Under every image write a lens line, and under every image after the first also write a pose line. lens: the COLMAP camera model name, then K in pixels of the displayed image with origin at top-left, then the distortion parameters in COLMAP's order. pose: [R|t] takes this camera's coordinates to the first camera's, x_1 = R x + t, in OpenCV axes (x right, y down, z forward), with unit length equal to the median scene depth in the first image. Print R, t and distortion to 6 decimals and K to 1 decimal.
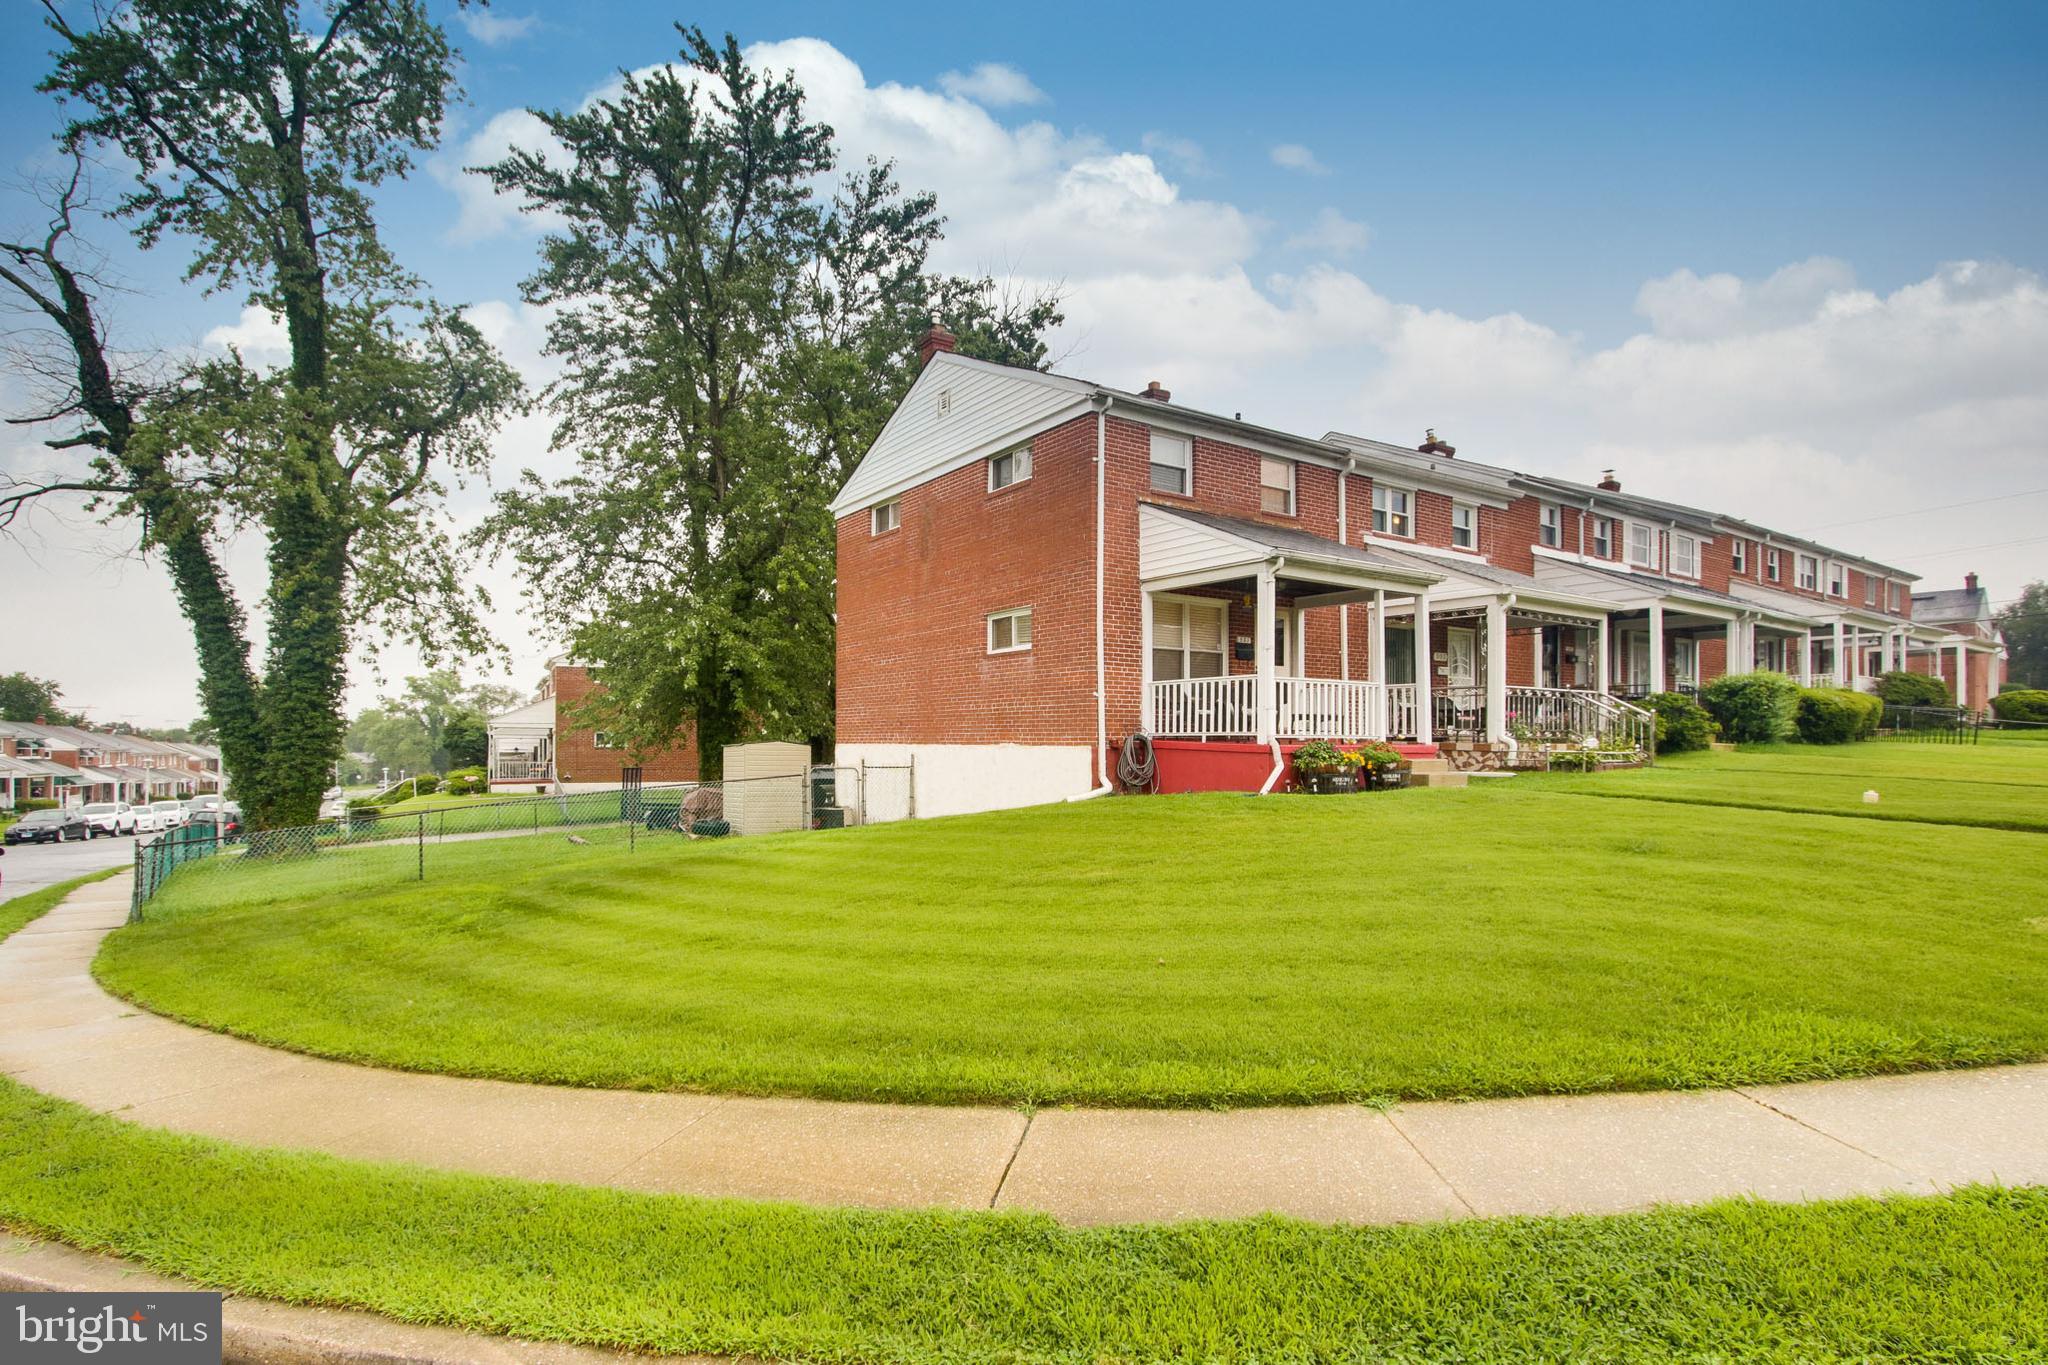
lens RADIAL K [[979.5, 0, 1020.6], [0, 979.5, 727.0], [0, 0, 1]] dist [-0.004452, -0.000061]
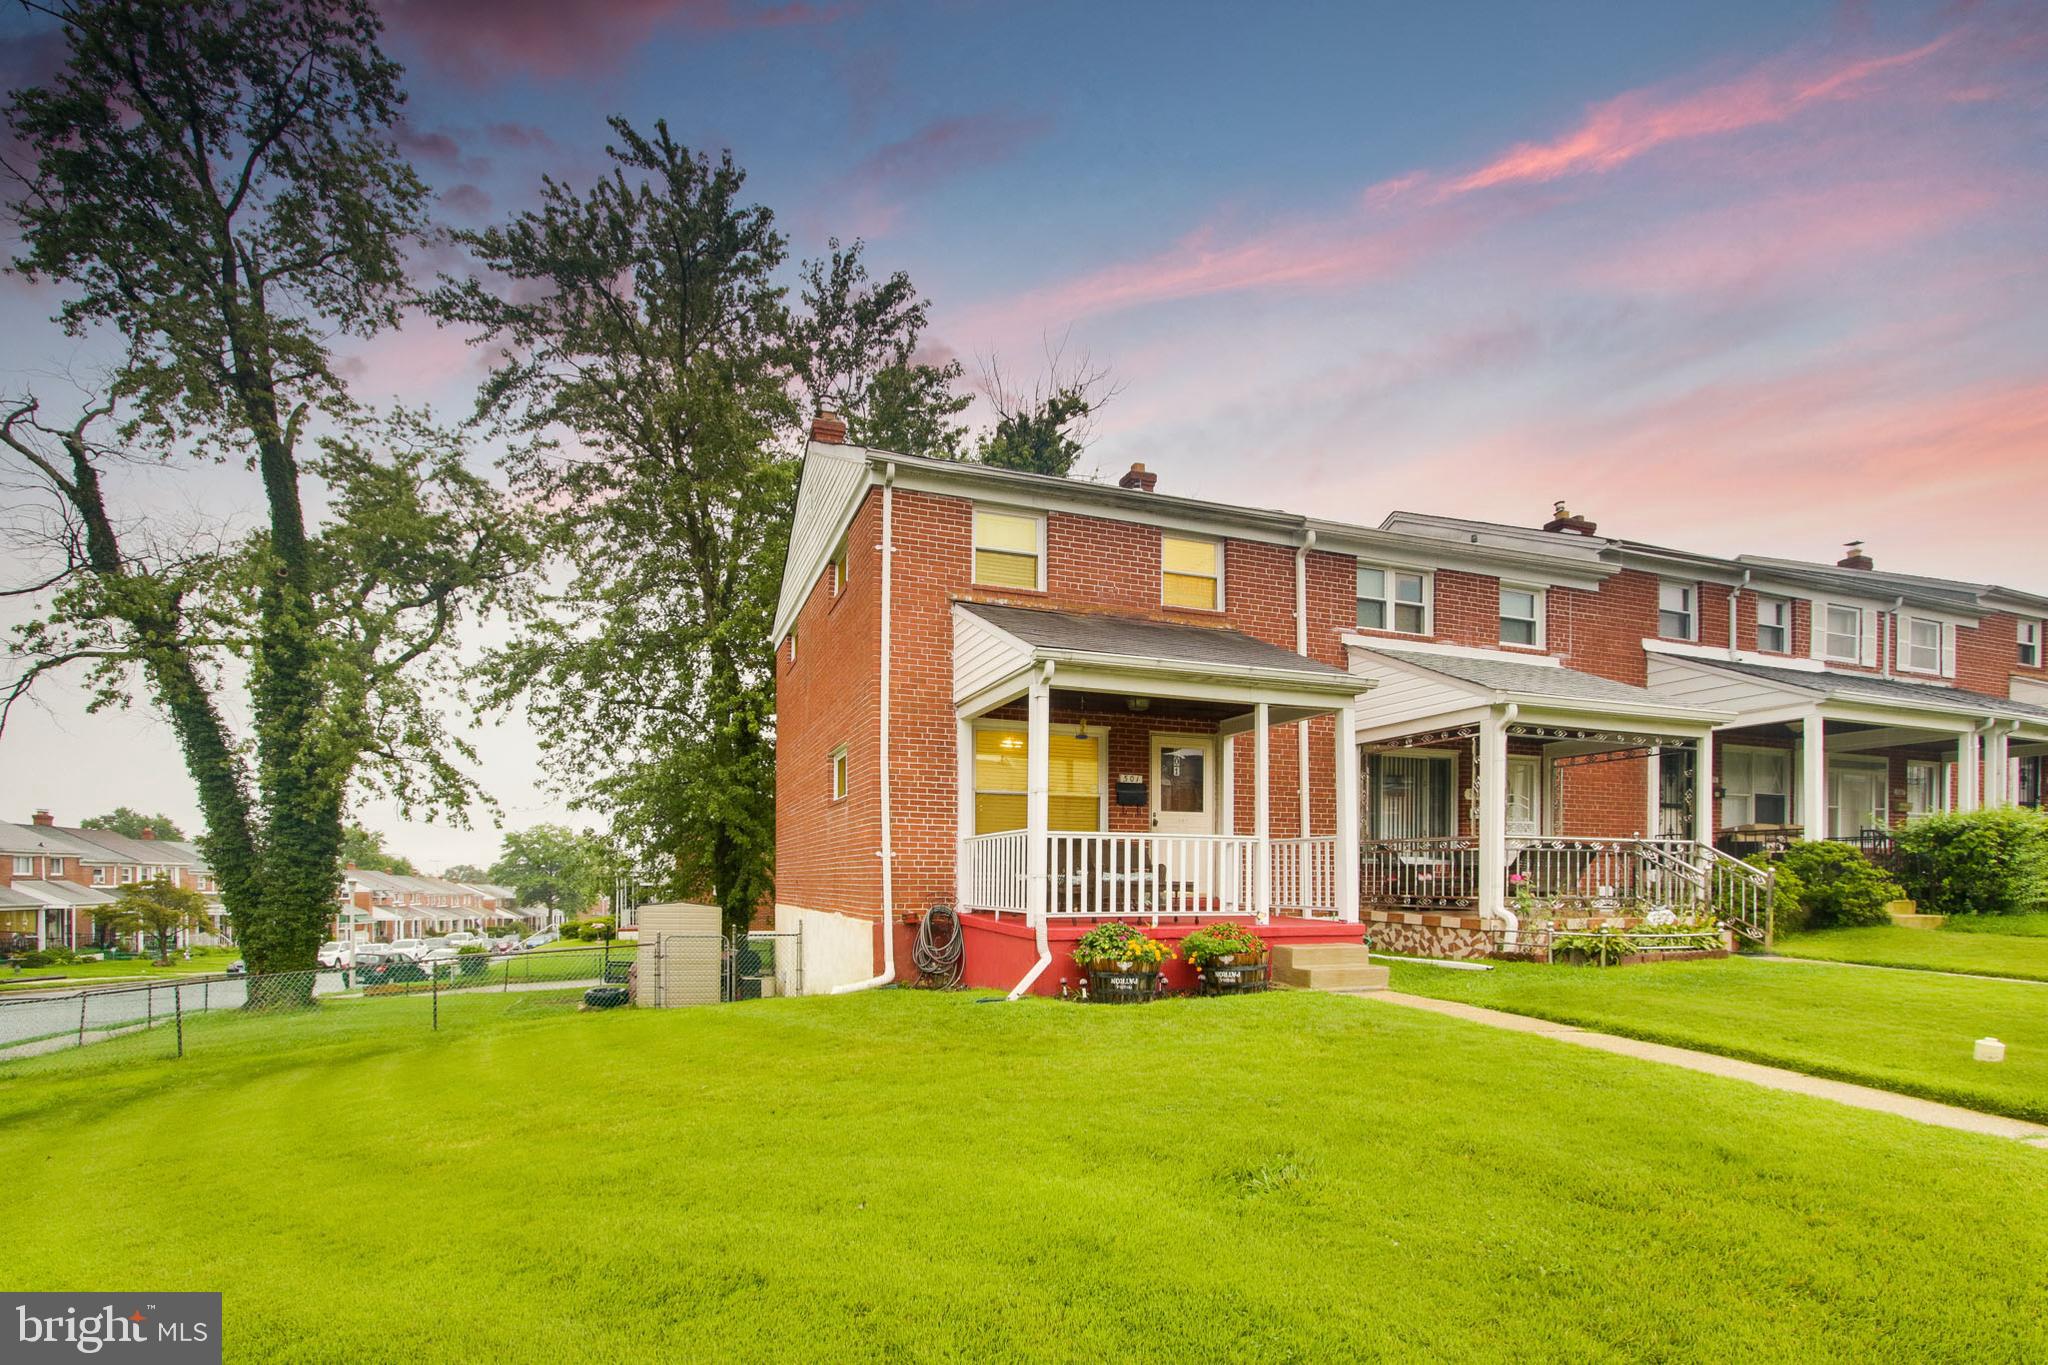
lens RADIAL K [[989.0, 0, 1028.5], [0, 989.0, 872.3], [0, 0, 1]] dist [-0.004027, 0.000012]
pose [[0.975686, -0.000489, -0.219173, 0.254590], [0.001362, 0.999992, 0.003835, -0.015500], [0.219169, -0.004040, 0.975678, 0.191664]]
